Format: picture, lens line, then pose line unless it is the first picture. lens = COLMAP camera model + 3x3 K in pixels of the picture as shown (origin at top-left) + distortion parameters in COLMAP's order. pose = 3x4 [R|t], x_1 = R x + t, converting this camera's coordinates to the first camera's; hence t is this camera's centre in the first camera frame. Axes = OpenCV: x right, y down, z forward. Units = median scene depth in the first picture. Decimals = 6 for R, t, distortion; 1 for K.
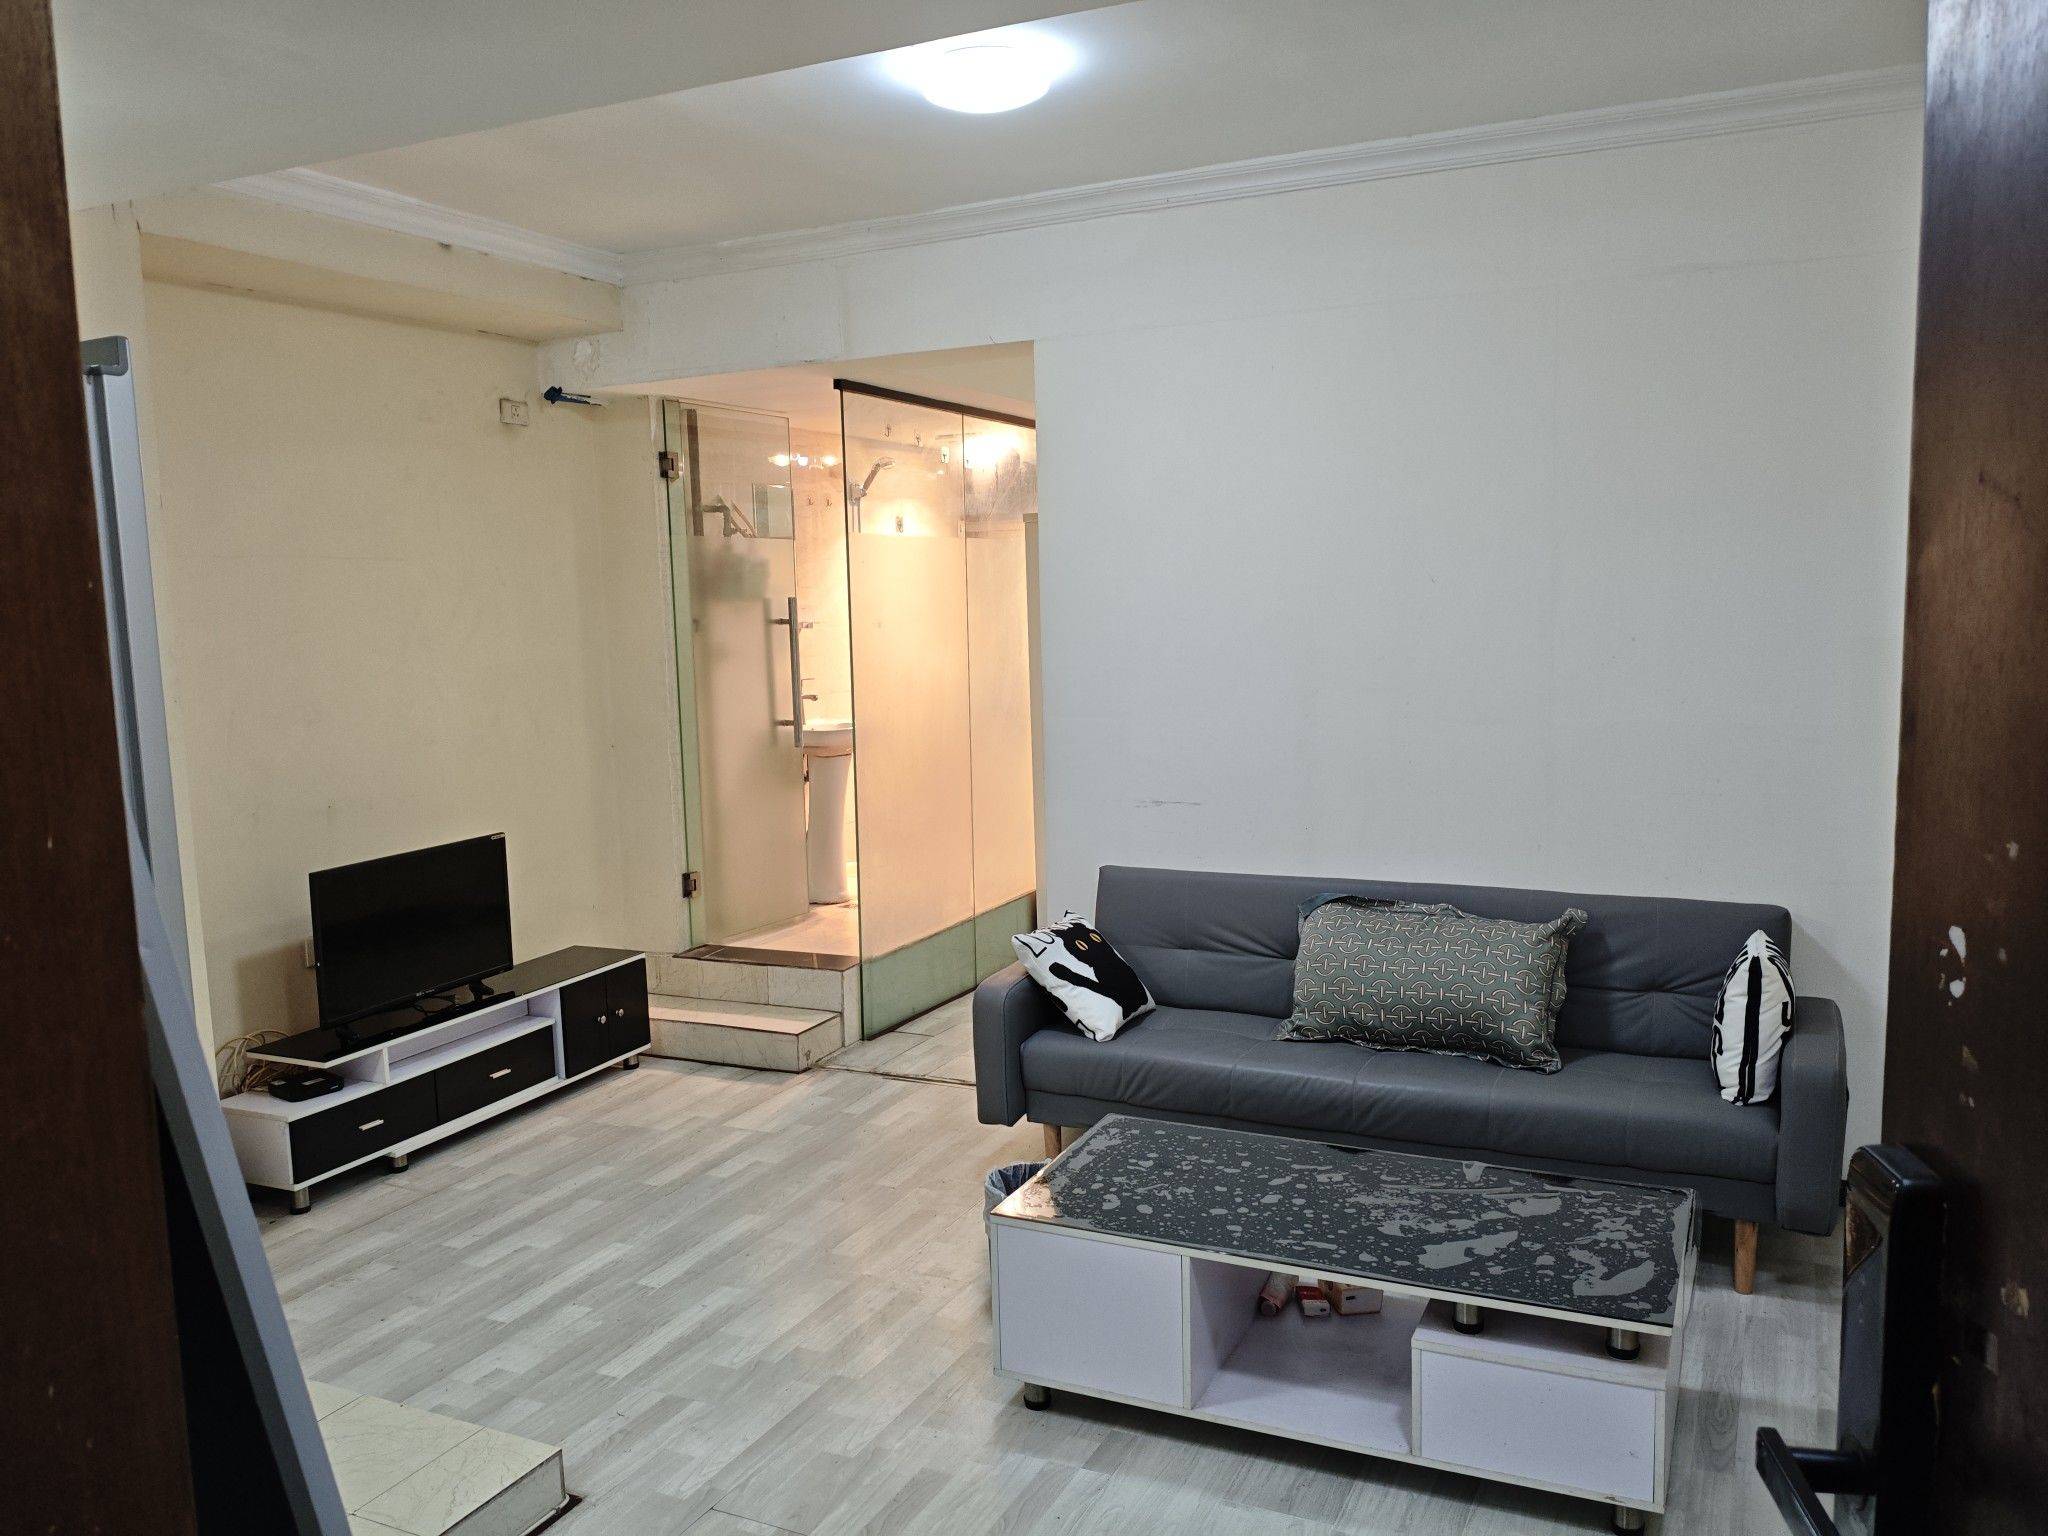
lens RADIAL K [[1565.1, 0, 1023.6], [0, 1565.1, 787.7], [0, 0, 1]] dist [0.065749, -0.080149]
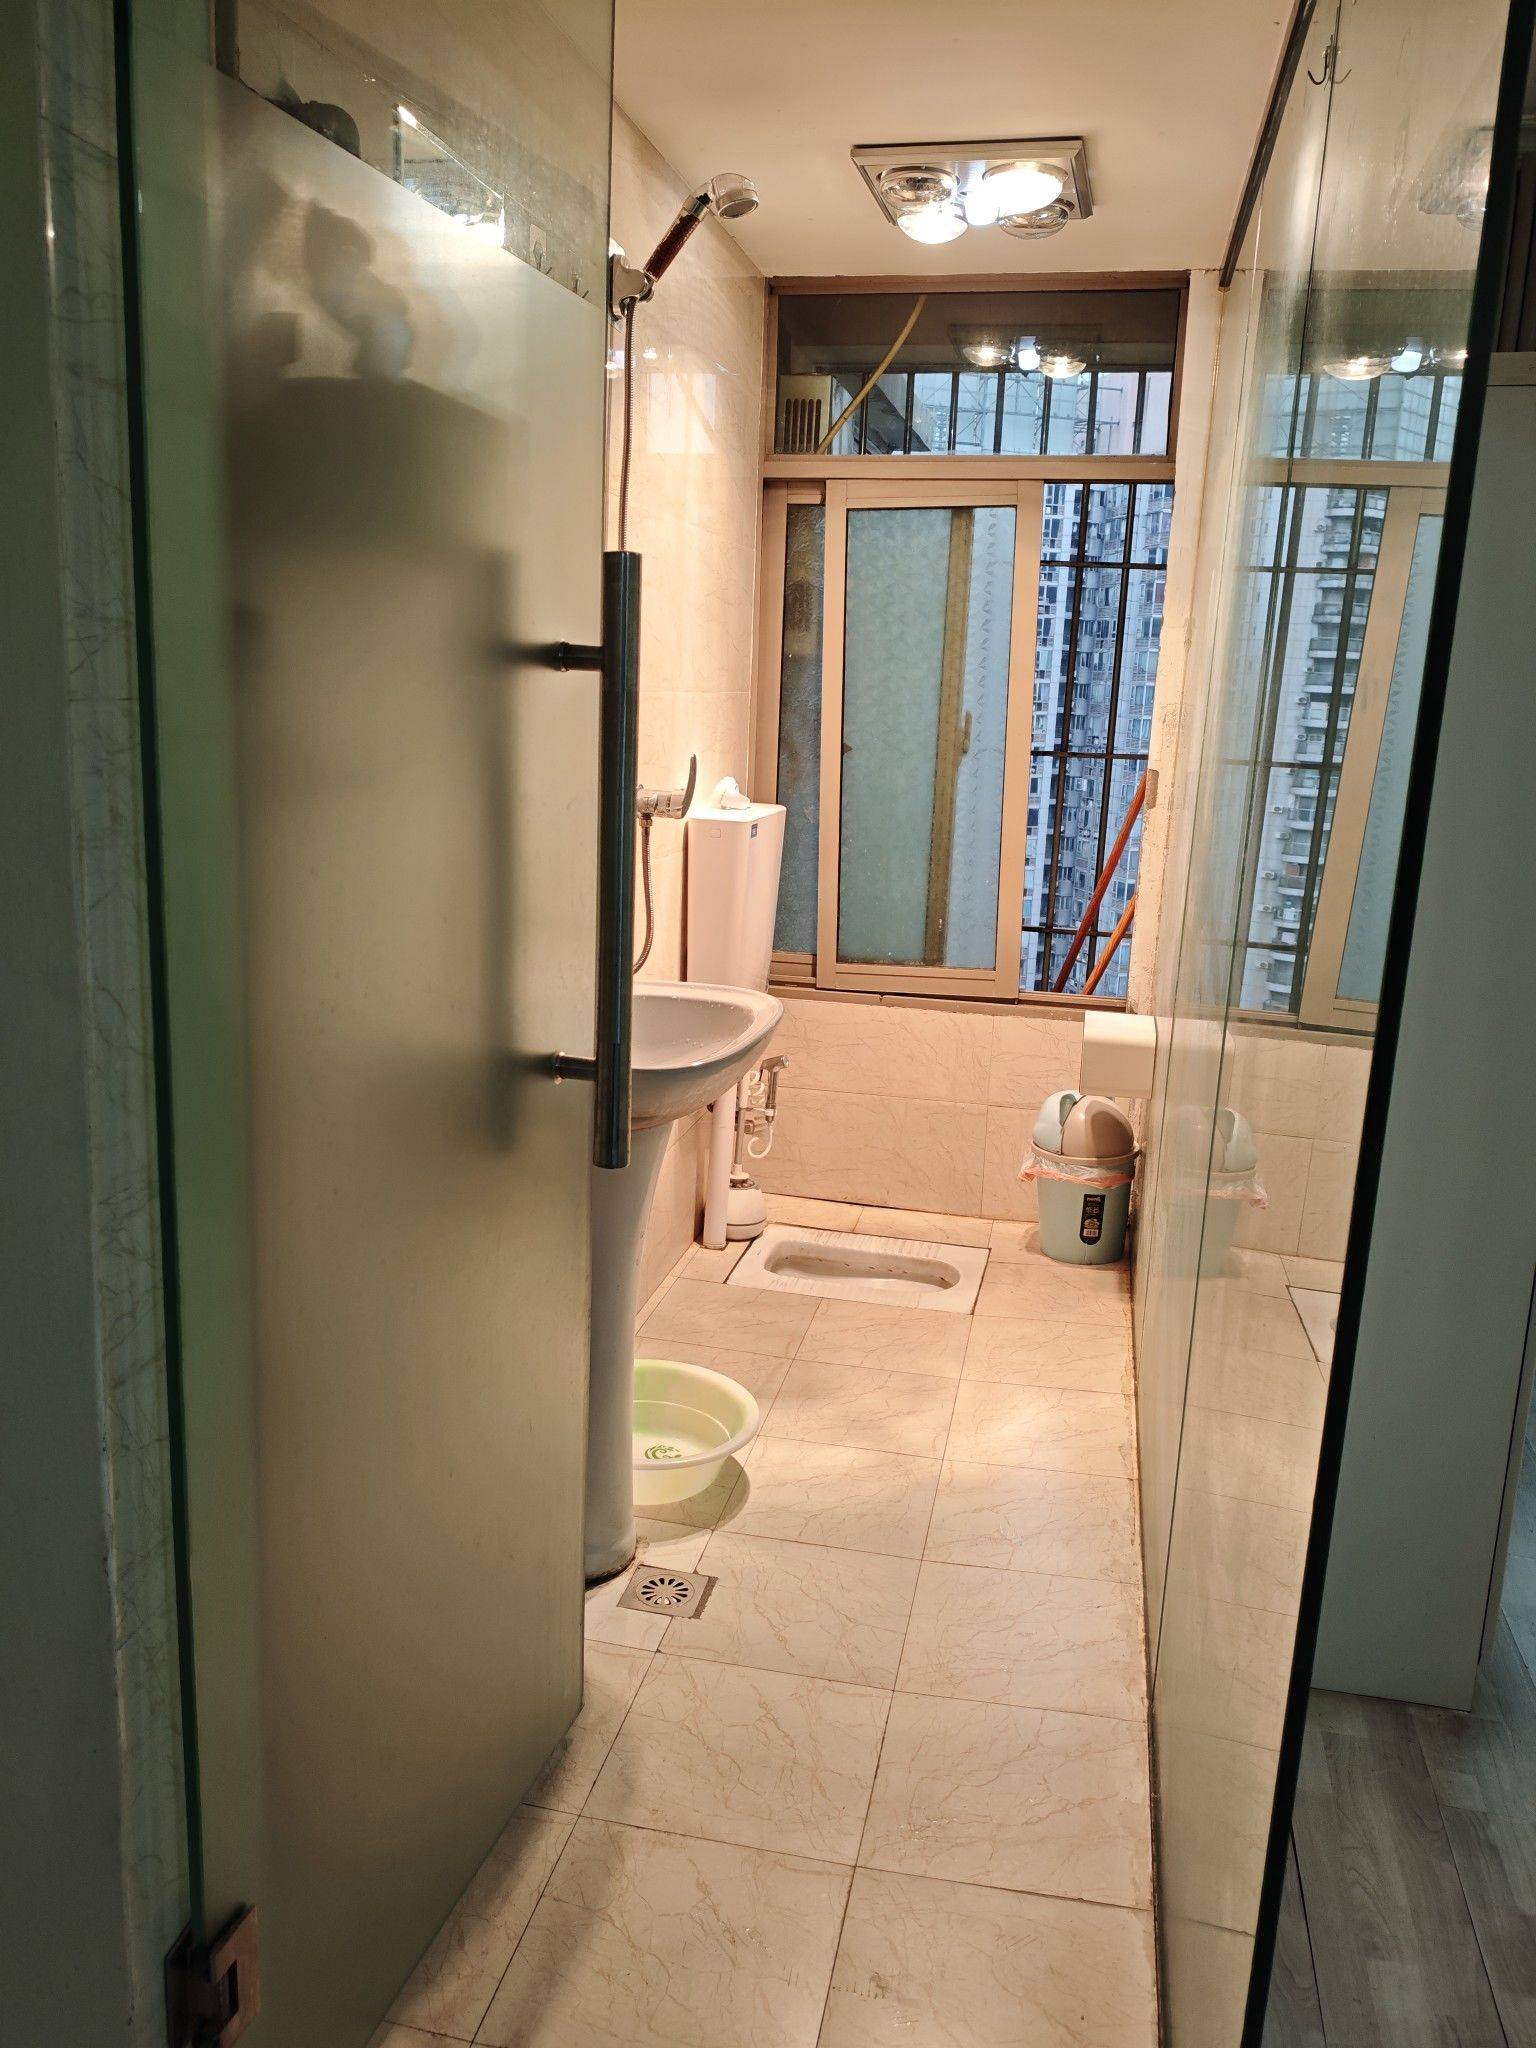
lens RADIAL K [[1565.1, 0, 768.9], [0, 1565.1, 1023.7], [0, 0, 1]] dist [0.065749, -0.080149]
pose [[0.973619, 0.012427, 0.227840, -0.177926], [-0.035711, 0.994510, 0.098357, -0.074652], [-0.225367, -0.103899, 0.968718, 0.754333]]
